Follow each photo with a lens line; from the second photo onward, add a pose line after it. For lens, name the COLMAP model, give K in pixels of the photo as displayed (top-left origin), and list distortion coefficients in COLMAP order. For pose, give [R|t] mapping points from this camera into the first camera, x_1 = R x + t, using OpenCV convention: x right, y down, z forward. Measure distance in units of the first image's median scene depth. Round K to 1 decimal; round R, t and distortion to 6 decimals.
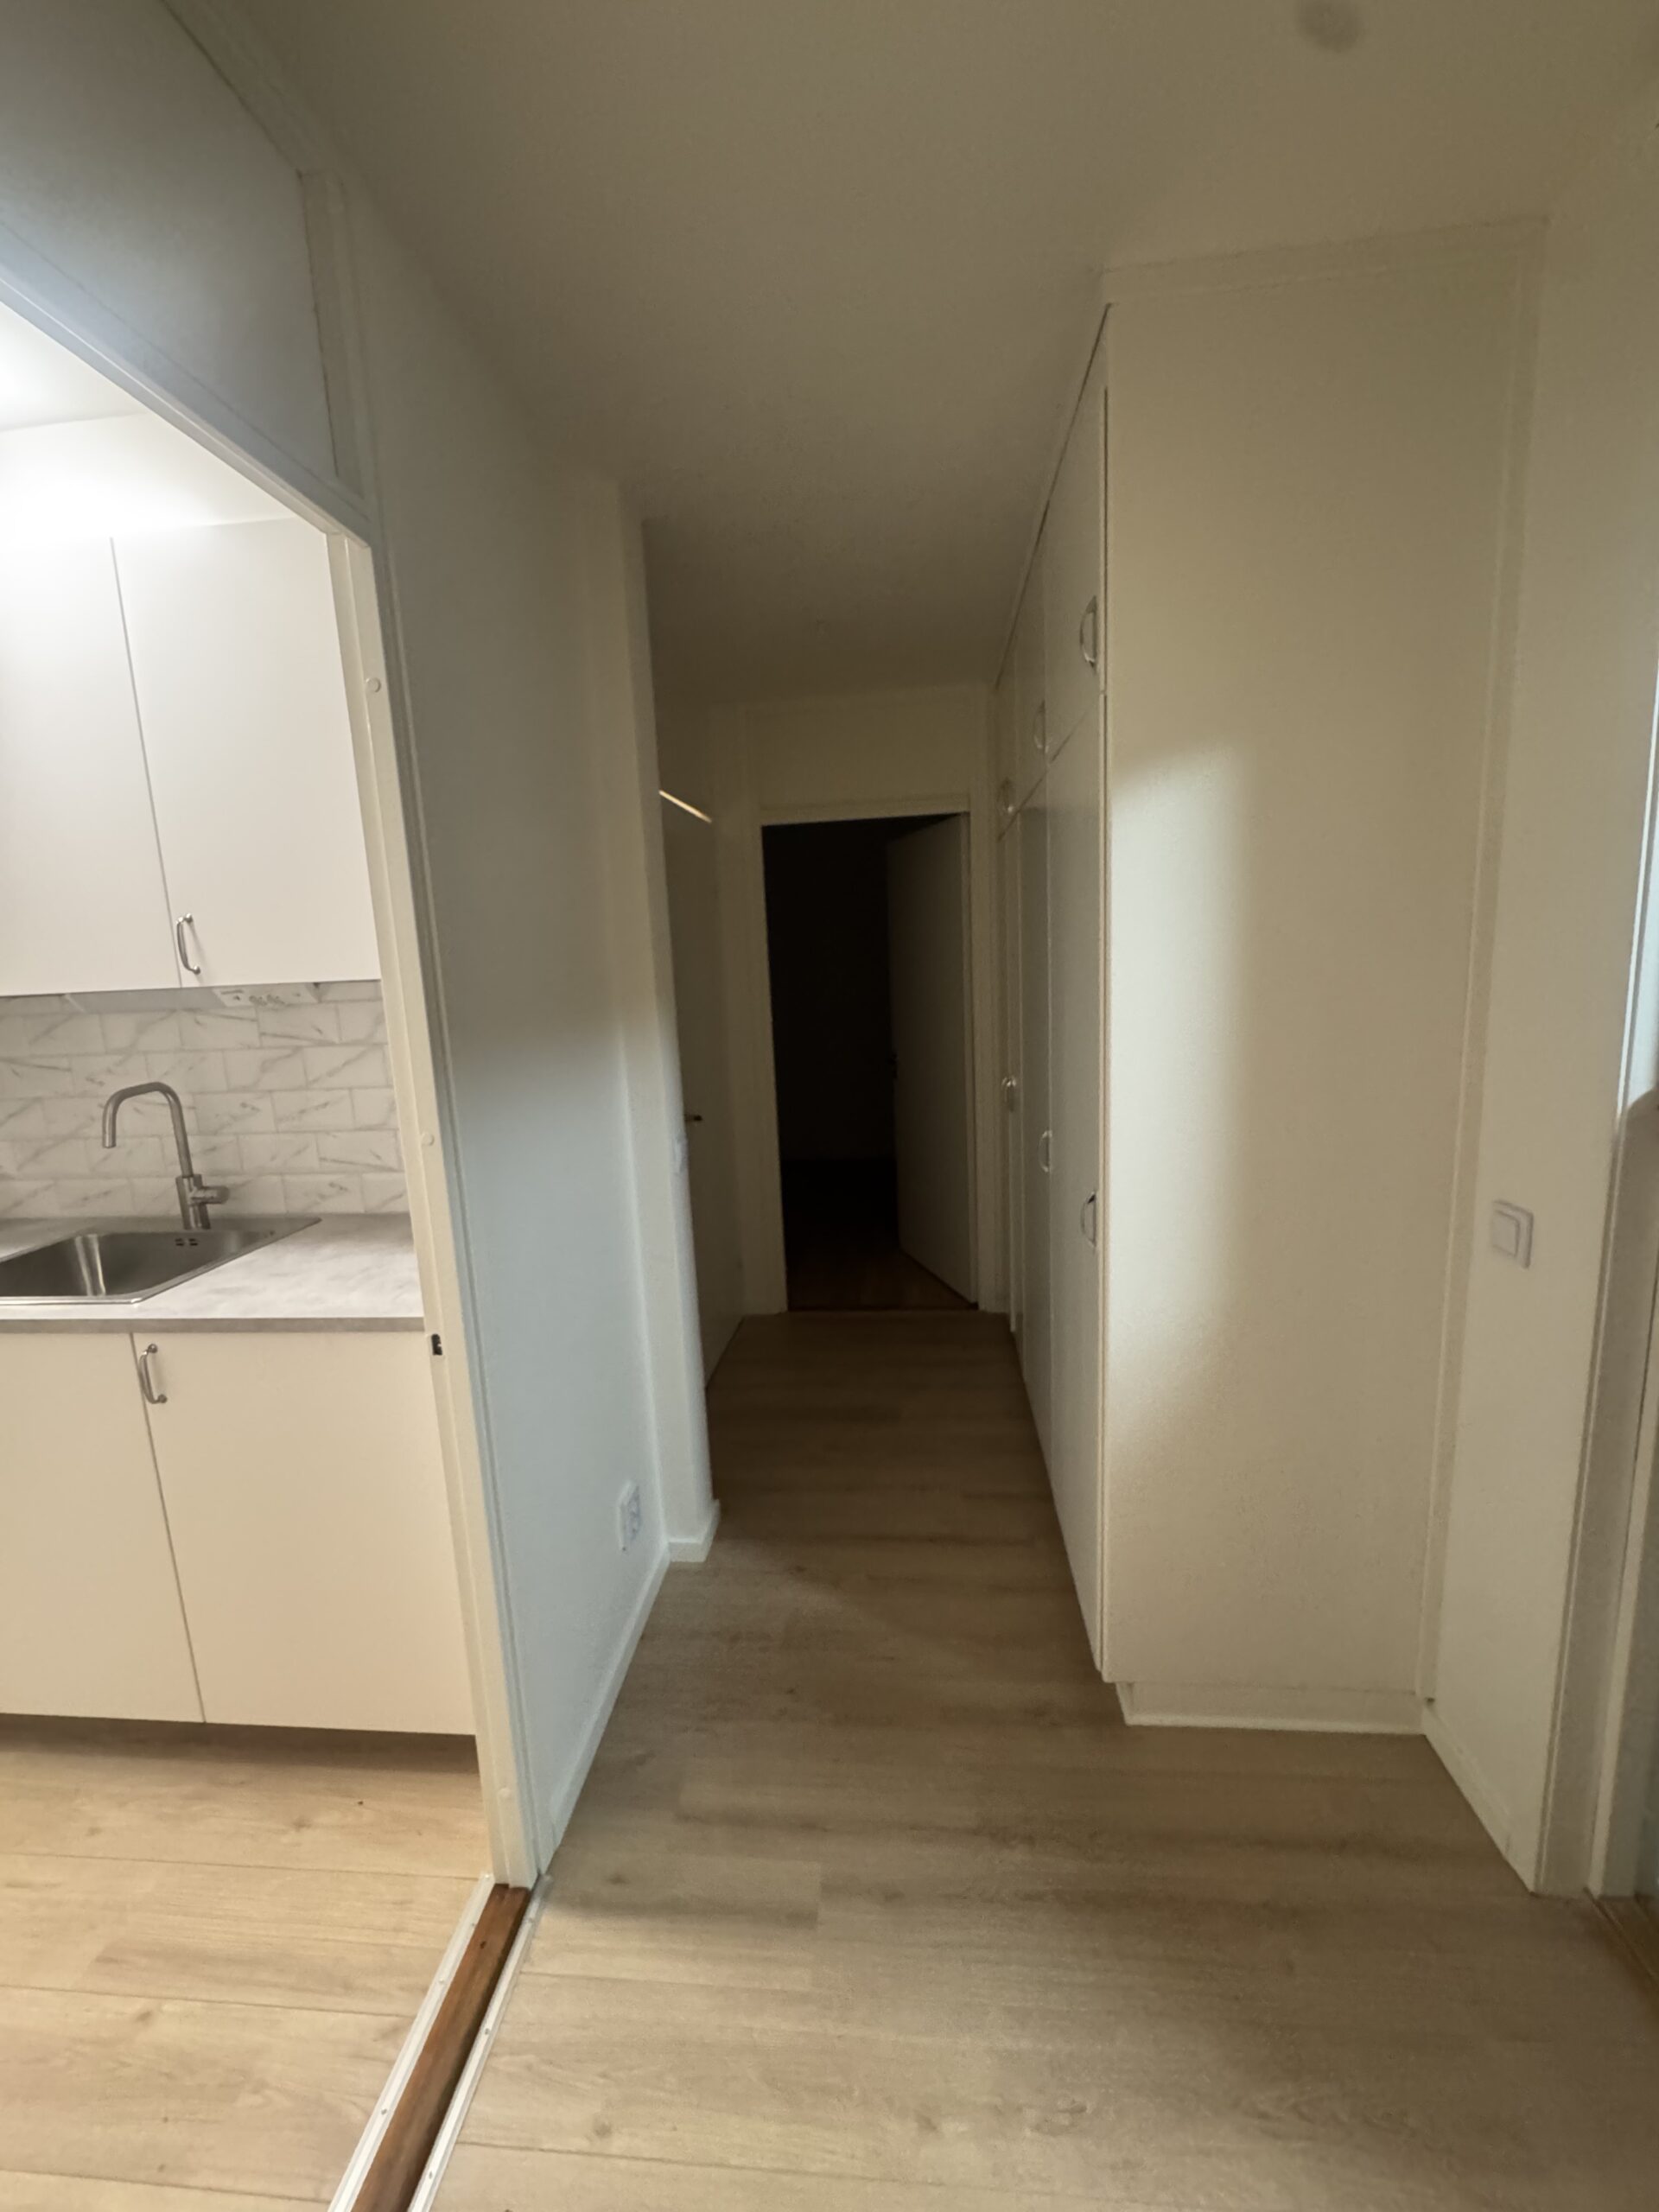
lens RADIAL K [[875.6, 0, 828.9], [0, 875.6, 1103.7], [0, 0, 1]] dist [-0.002140, 0.000049]
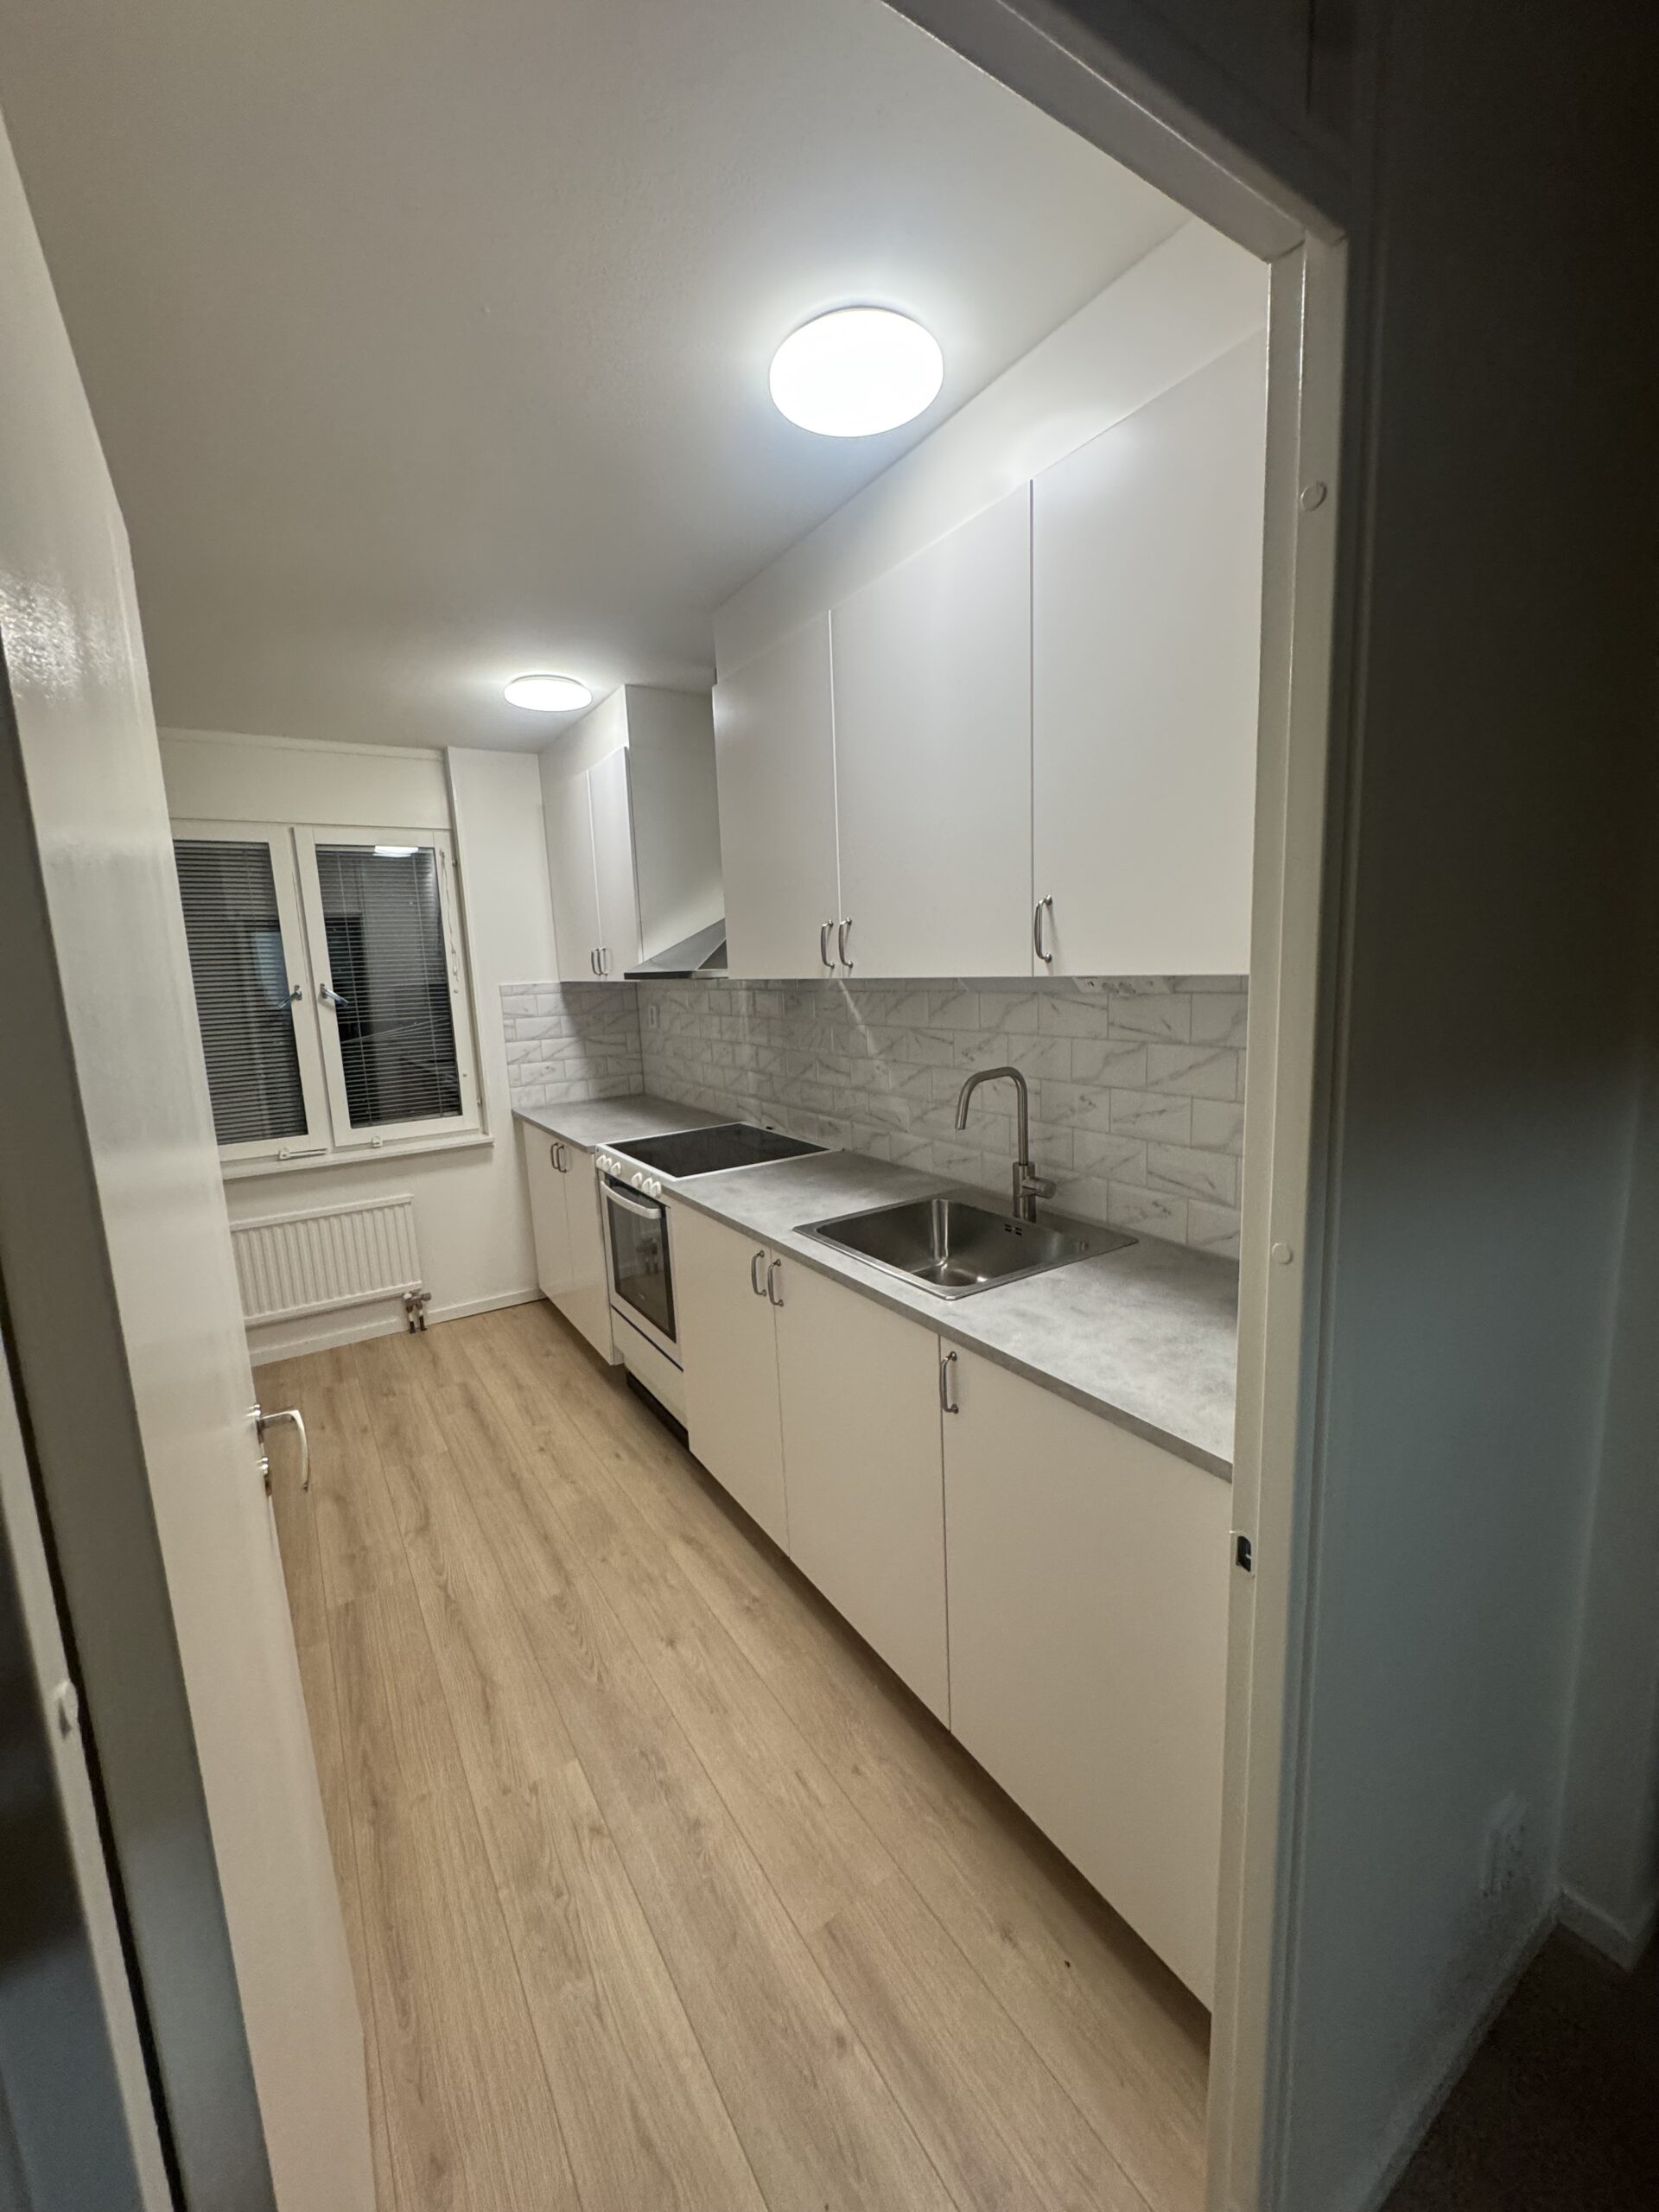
lens RADIAL K [[875.6, 0, 828.9], [0, 875.6, 1103.7], [0, 0, 1]] dist [-0.002140, 0.000049]
pose [[0.612649, 0.144974, -0.776945, -0.114098], [-0.111888, 0.989041, 0.096322, -0.053847], [0.782395, 0.027919, 0.622156, 0.217346]]
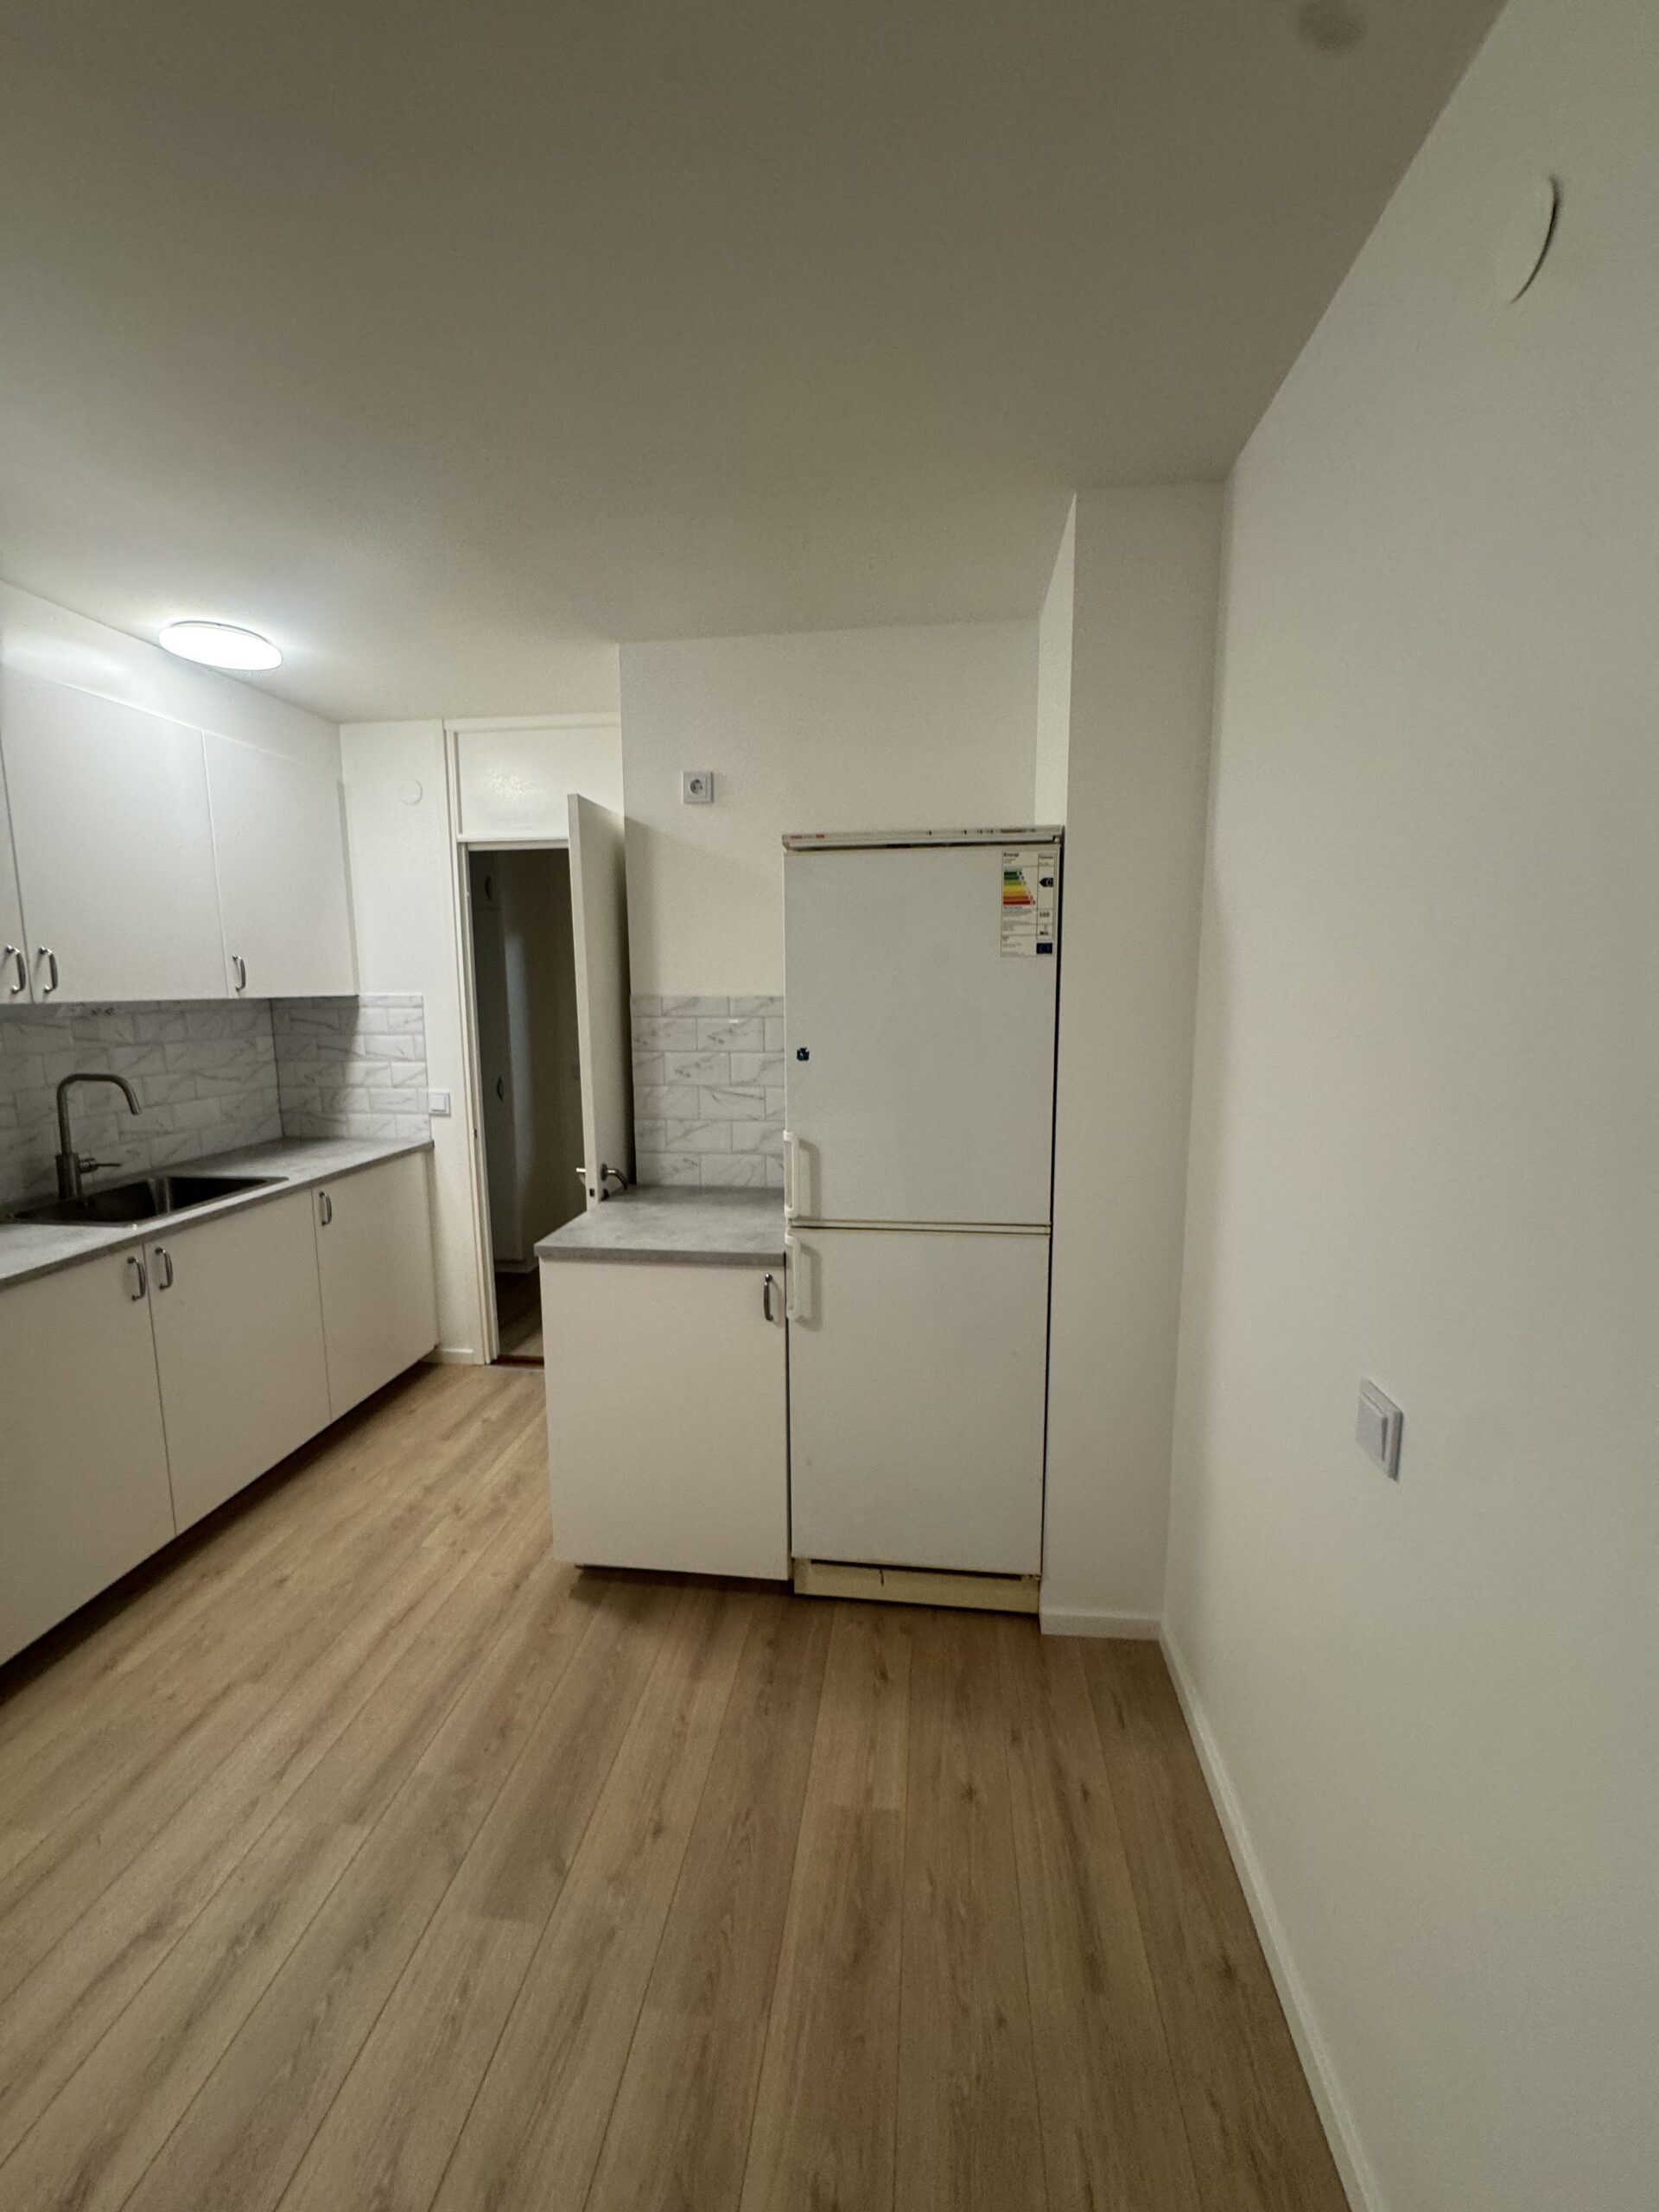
lens RADIAL K [[875.6, 0, 828.9], [0, 875.6, 1103.7], [0, 0, 1]] dist [-0.002140, 0.000049]
pose [[0.033235, -0.089101, 0.995468, -1.909074], [0.165760, 0.982715, 0.082426, 0.090841], [-0.985606, 0.162270, 0.047430, -0.119281]]
